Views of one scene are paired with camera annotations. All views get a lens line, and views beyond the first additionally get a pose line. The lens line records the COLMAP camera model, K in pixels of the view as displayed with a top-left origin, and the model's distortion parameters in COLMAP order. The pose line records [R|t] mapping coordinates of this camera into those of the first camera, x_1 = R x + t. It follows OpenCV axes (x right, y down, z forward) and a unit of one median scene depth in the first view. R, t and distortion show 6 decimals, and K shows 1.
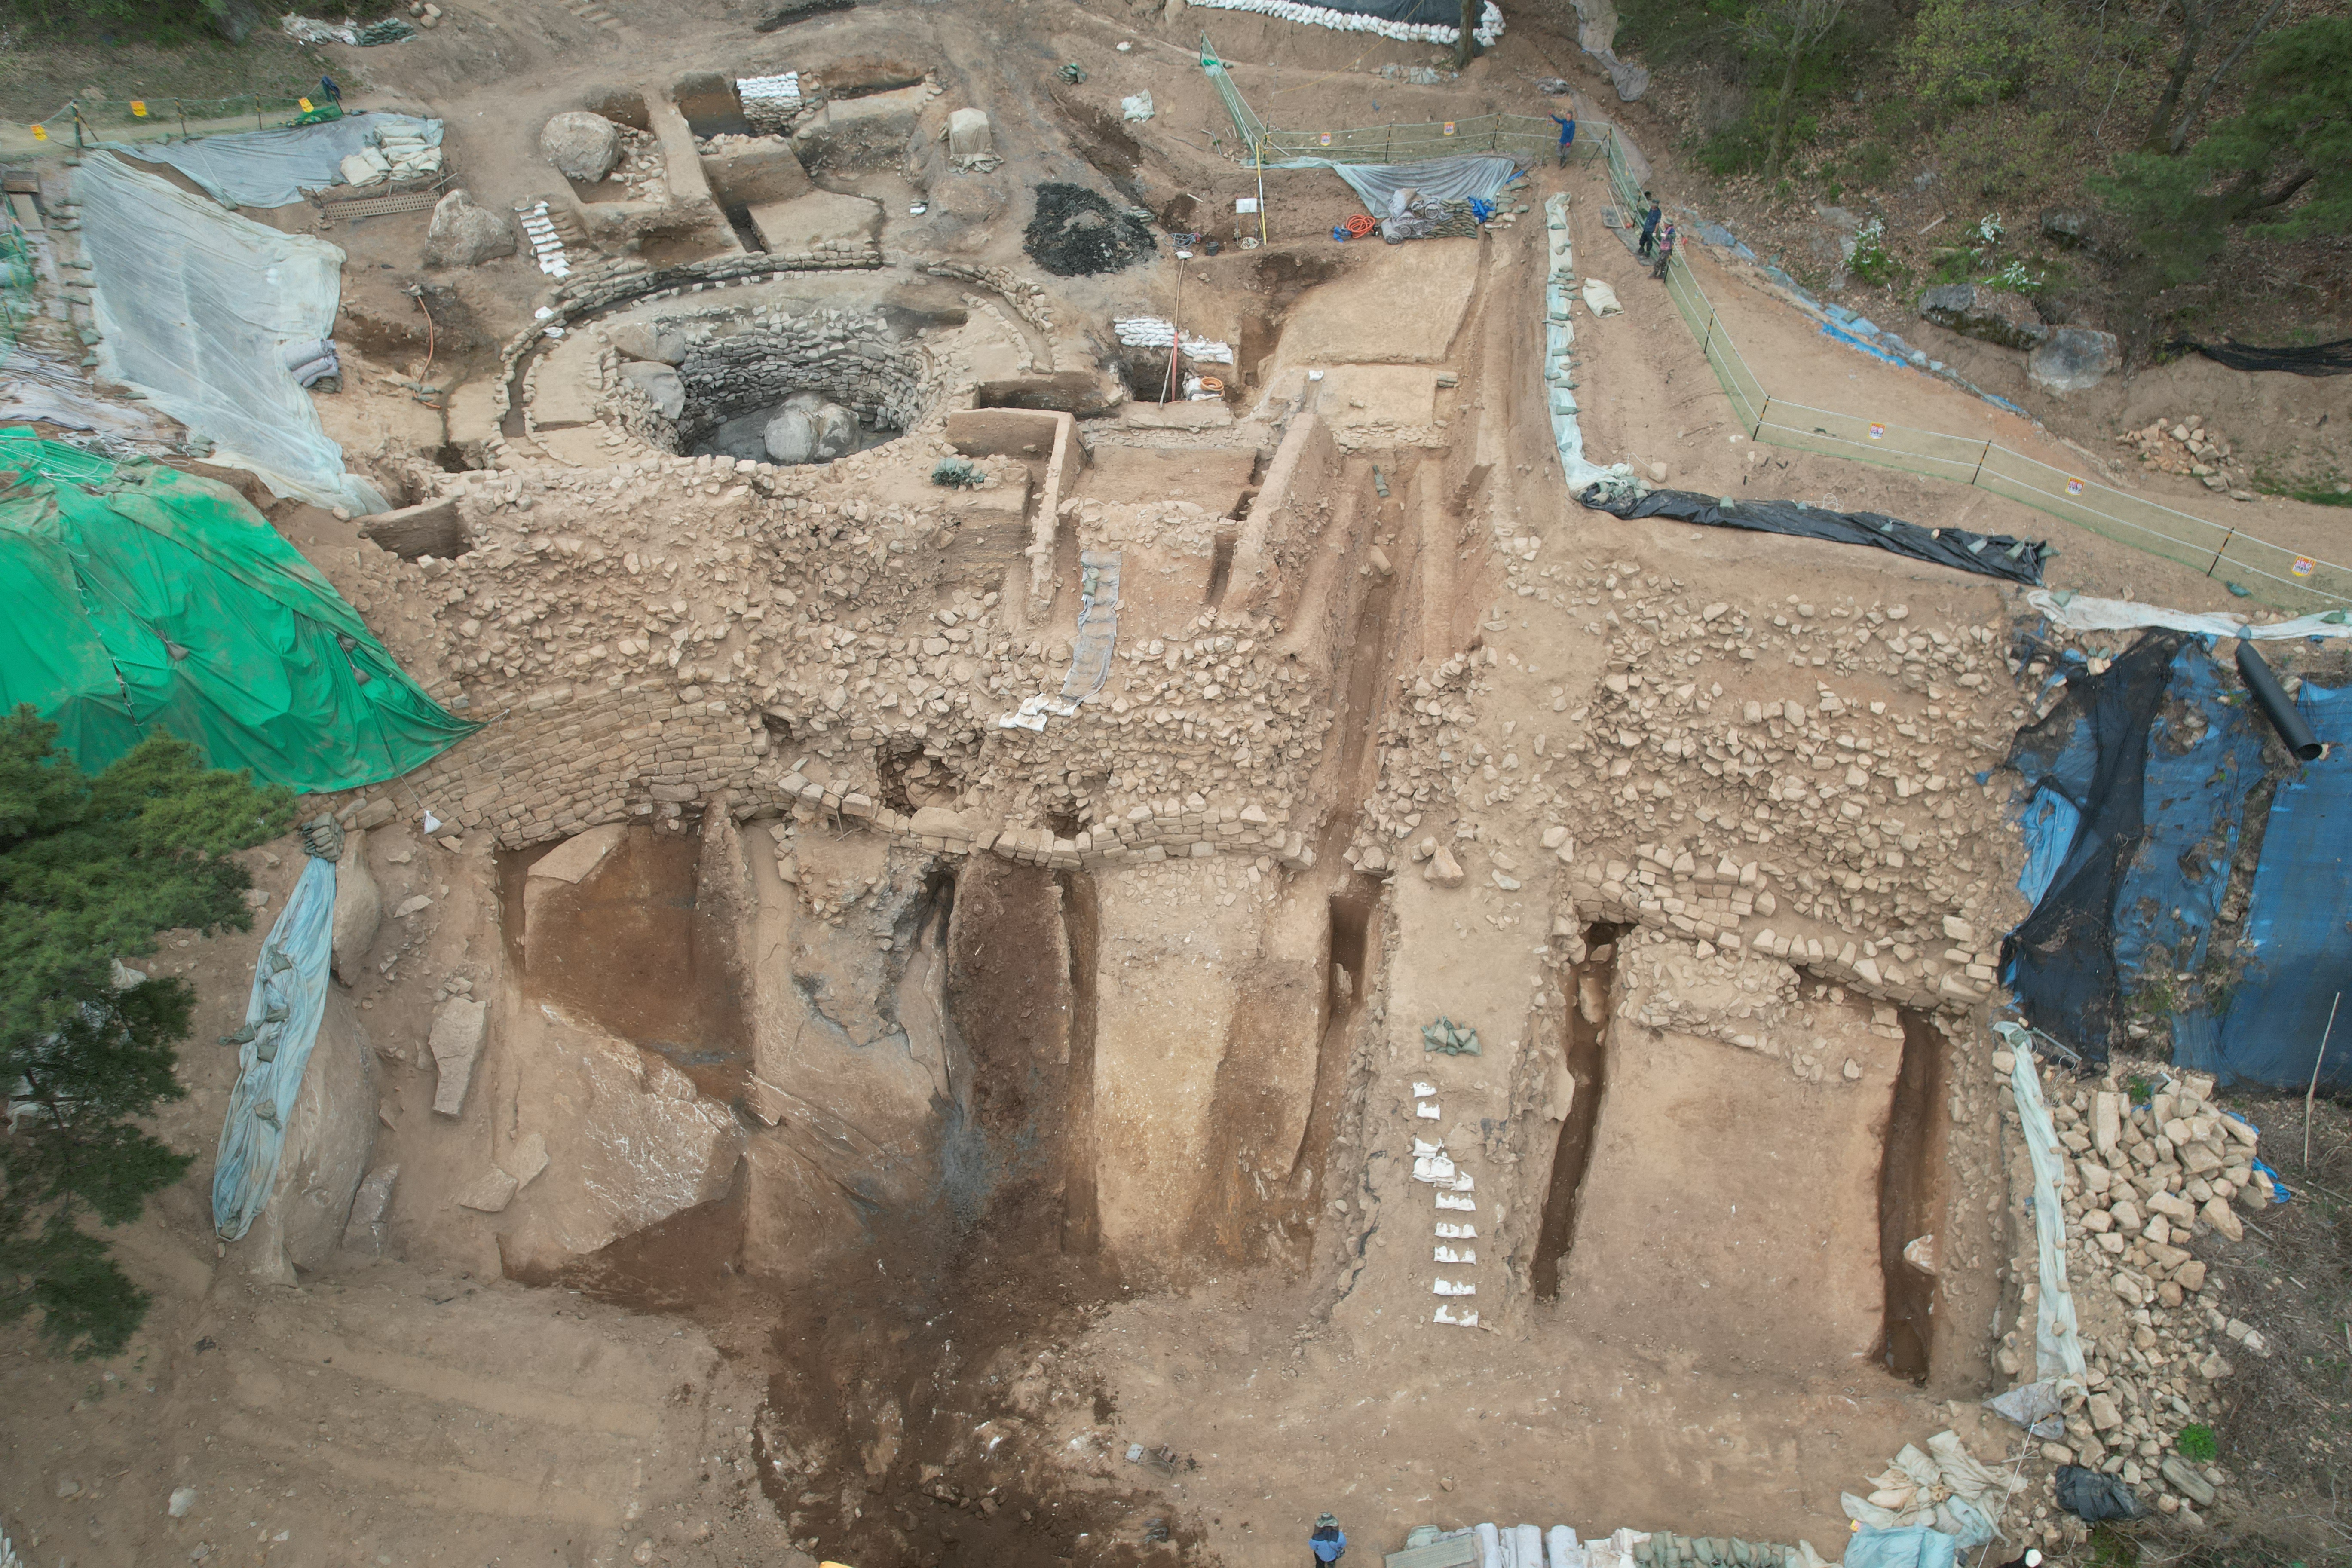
lens RADIAL K [[1496.3, 0, 1176.1], [0, 1496.3, 783.1], [0, 0, 1]] dist [-0.064539, 0.048567]
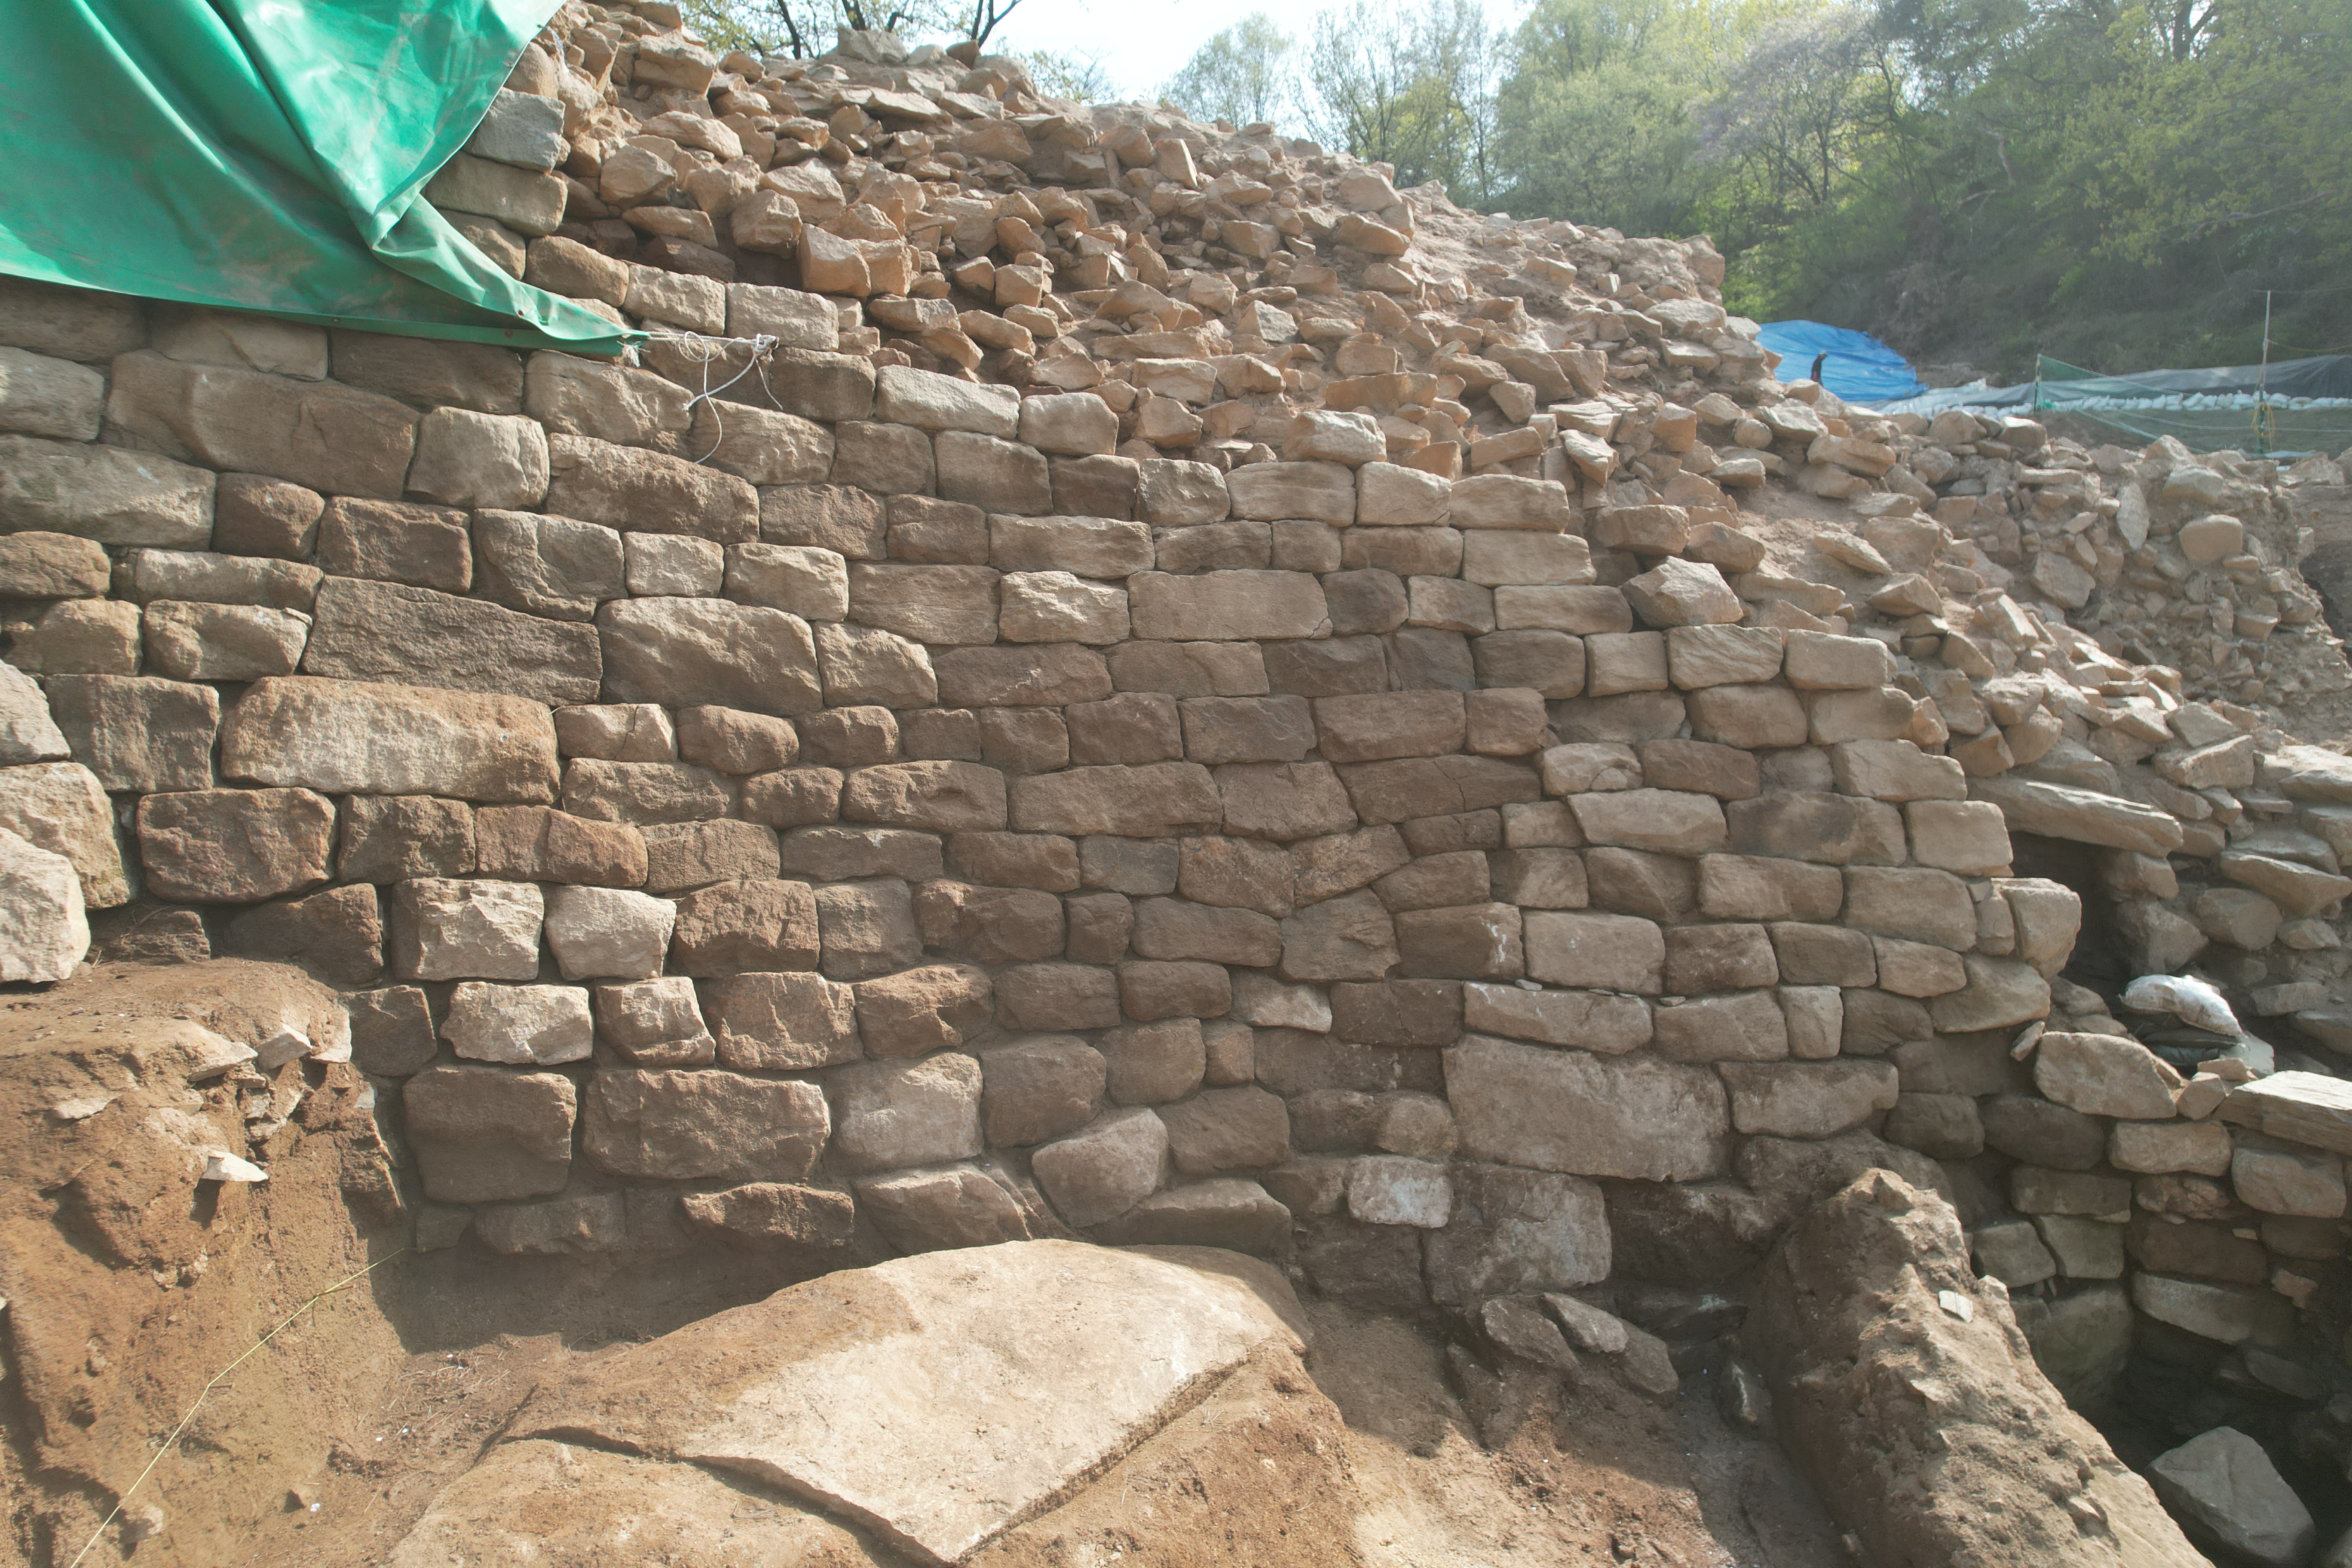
lens RADIAL K [[1496.3, 0, 1177.3], [0, 1496.3, 785.2], [0, 0, 1]] dist [-0.064539, 0.048567]
pose [[0.991529, -0.002782, -0.129858, -0.300956], [-0.083396, 0.752844, -0.652894, 0.071949], [0.099580, 0.658193, 0.746235, 0.715235]]
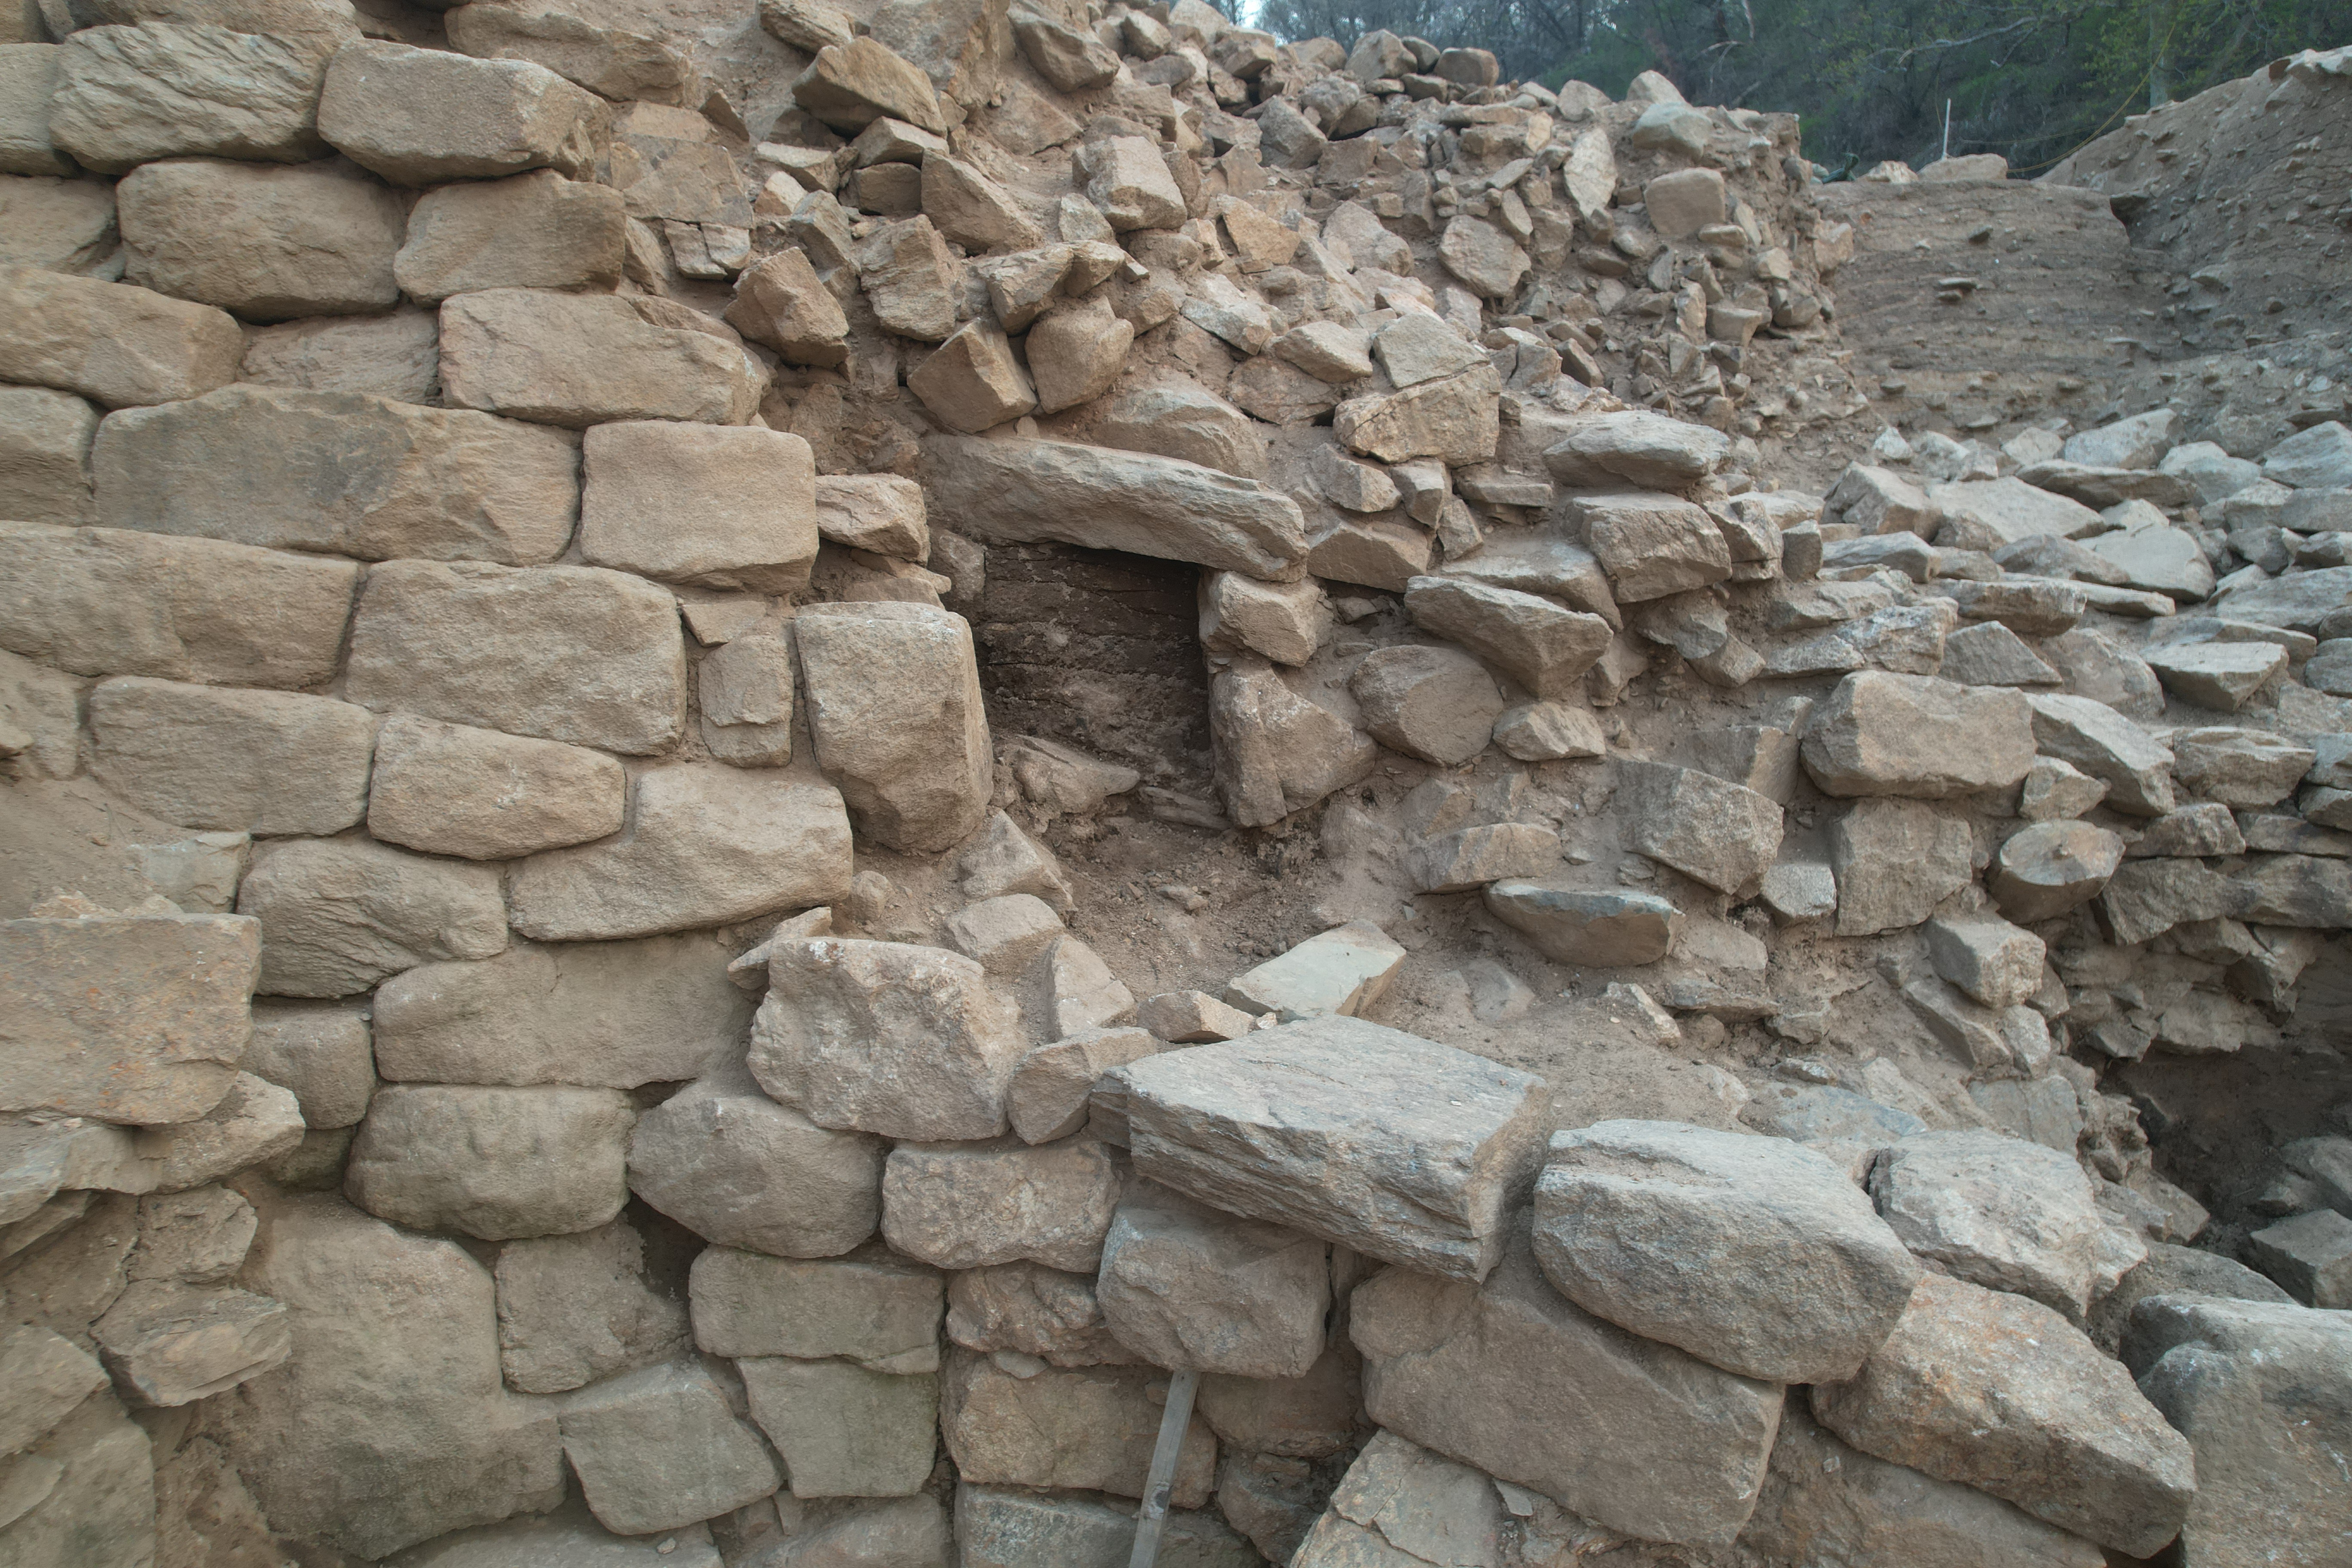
lens RADIAL K [[1496.3, 0, 1181.7], [0, 1496.3, 789.0], [0, 0, 1]] dist [-0.064539, 0.048567]
pose [[0.999995, -0.003028, -0.001182, -0.222037], [0.001721, 0.801589, -0.597873, 0.023649], [0.002758, 0.597868, 0.801590, 0.790128]]
